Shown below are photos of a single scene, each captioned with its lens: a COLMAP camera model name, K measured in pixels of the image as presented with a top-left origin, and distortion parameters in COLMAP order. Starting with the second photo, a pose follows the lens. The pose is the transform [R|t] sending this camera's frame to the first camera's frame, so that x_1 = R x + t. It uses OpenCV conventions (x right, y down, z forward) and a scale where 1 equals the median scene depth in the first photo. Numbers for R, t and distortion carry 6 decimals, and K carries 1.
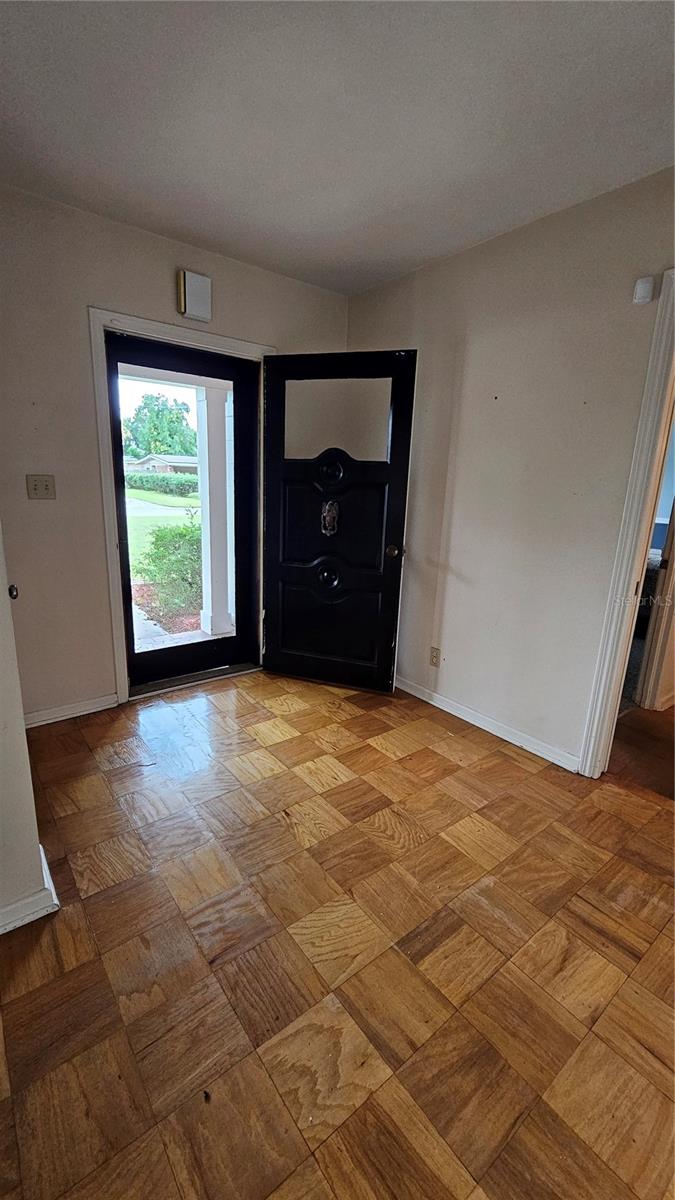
lens RADIAL K [[487.2, 0, 337.5], [0, 487.2, 600.0], [0, 0, 1]] dist [-0.001030, -0.000323]
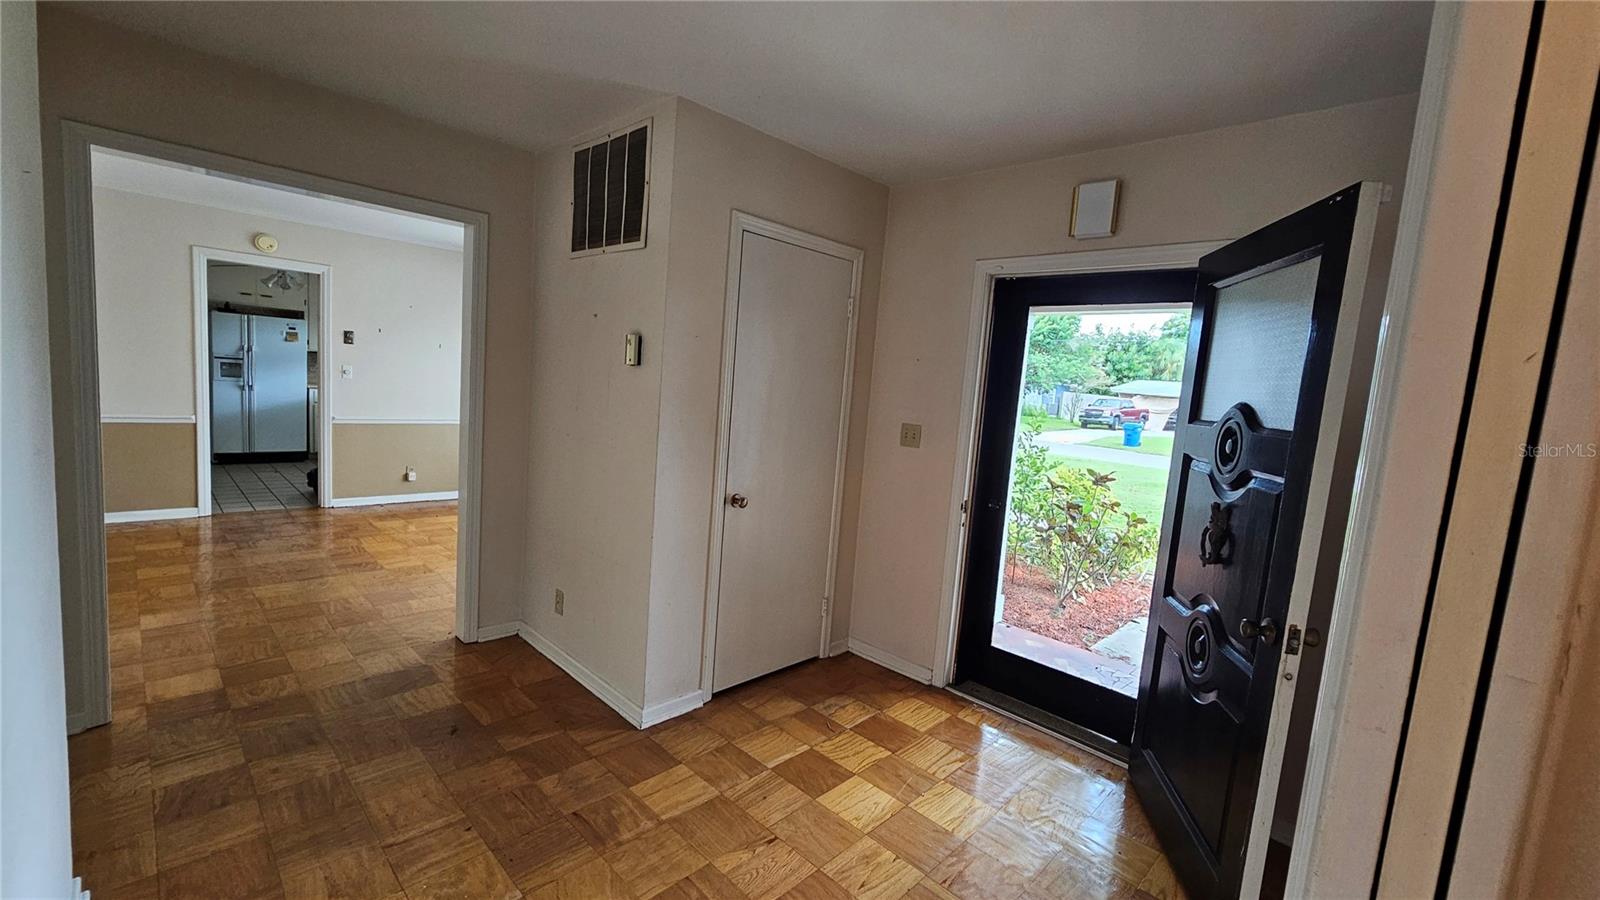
lens RADIAL K [[649.6, 0, 801.7], [0, 649.6, 448.4], [0, 0, 1]] dist [-0.001030, -0.000323]
pose [[0.144412, 0.076093, -0.986587, 0.657373], [-0.303857, 0.952277, 0.028970, -0.156826], [0.941709, 0.295598, 0.160642, 0.505910]]
